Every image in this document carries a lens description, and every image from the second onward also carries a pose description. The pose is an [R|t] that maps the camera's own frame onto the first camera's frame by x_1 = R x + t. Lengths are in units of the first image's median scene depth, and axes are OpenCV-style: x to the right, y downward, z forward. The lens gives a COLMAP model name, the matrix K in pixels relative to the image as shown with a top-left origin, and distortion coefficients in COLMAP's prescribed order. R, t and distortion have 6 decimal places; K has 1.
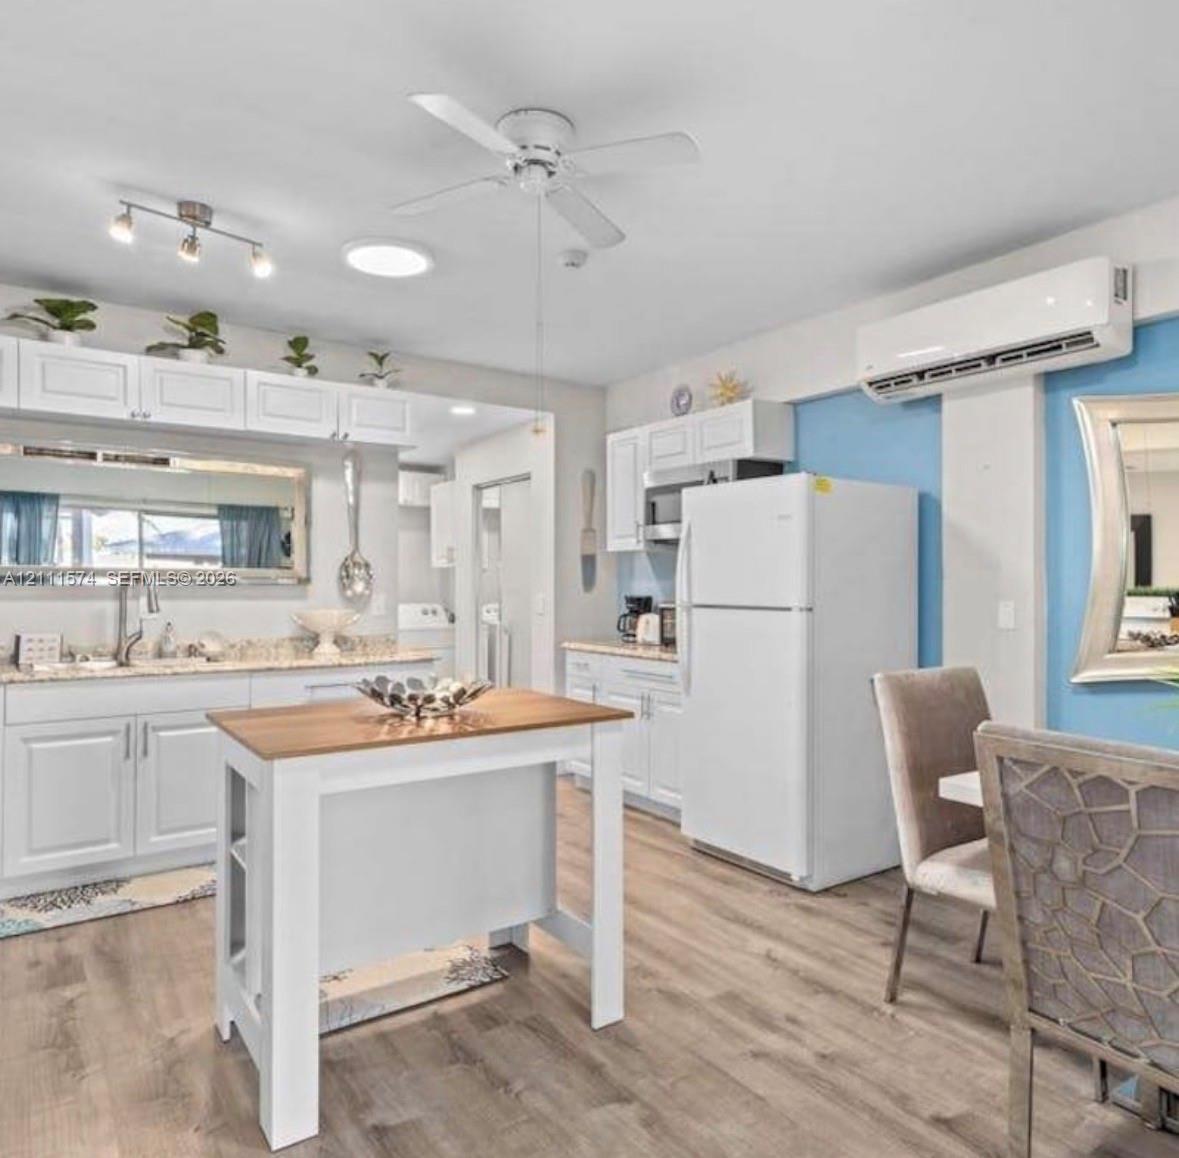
lens RADIAL K [[831.2, 0, 584.5], [0, 831.2, 586.4], [0, 0, 1]] dist [0.003623, -0.001942]
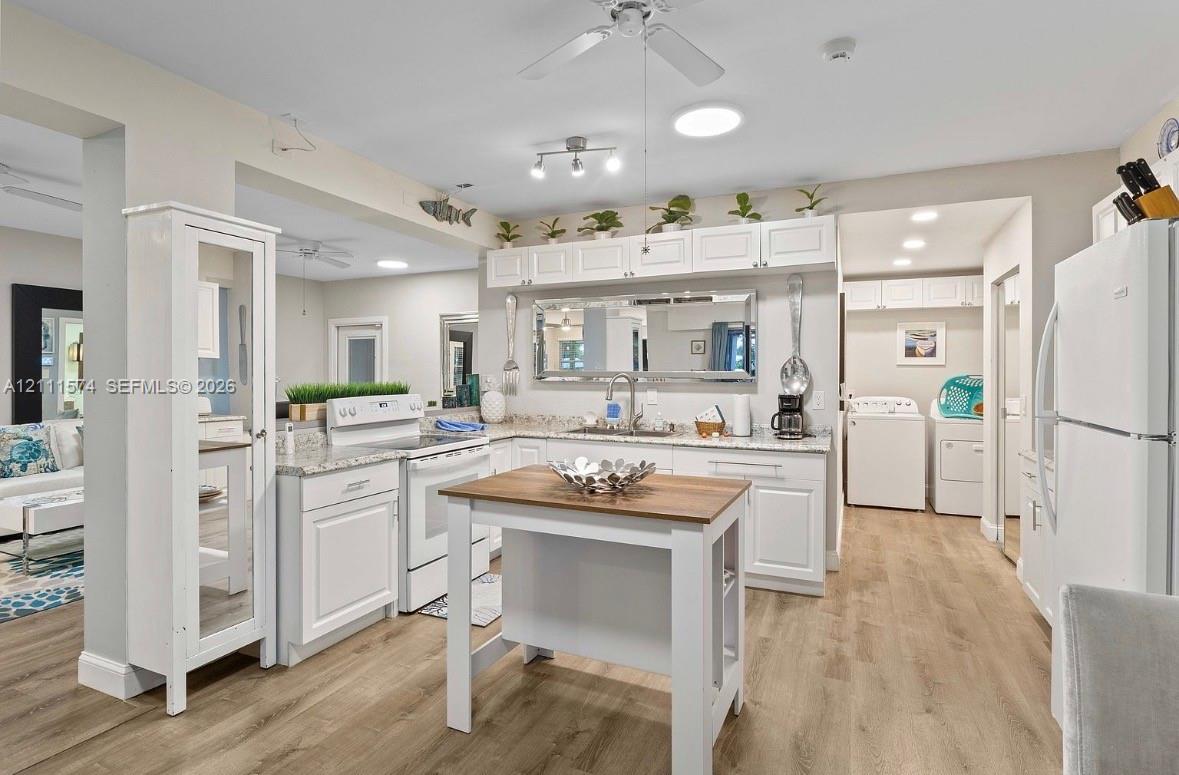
lens RADIAL K [[598.3, 0, 594.4], [0, 598.3, 378.0], [0, 0, 1]] dist [-0.013146, -0.001089]
pose [[0.527199, 0.007448, -0.849709, 0.388880], [-0.001604, 0.999969, 0.007770, -0.019929], [0.849740, -0.002733, 0.527195, 0.353064]]
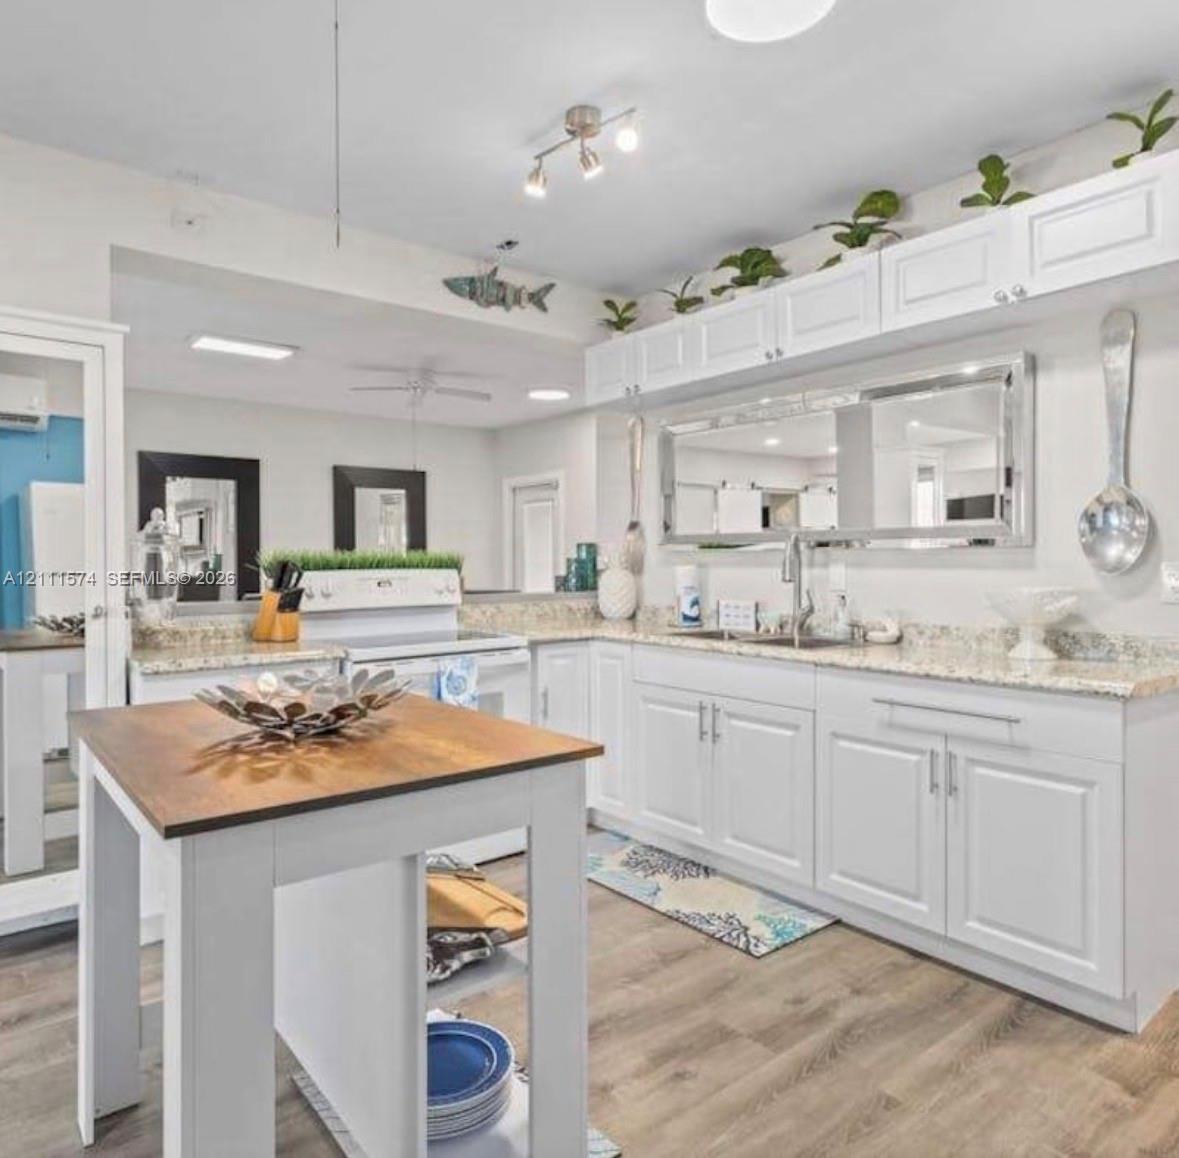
lens RADIAL K [[831.2, 0, 586.7], [0, 831.2, 567.6], [0, 0, 1]] dist [0.003623, -0.001942]
pose [[0.064152, 0.007355, -0.997913, 0.320999], [0.004082, 0.999963, 0.007632, 0.009431], [0.997932, -0.004563, 0.064119, 0.750317]]
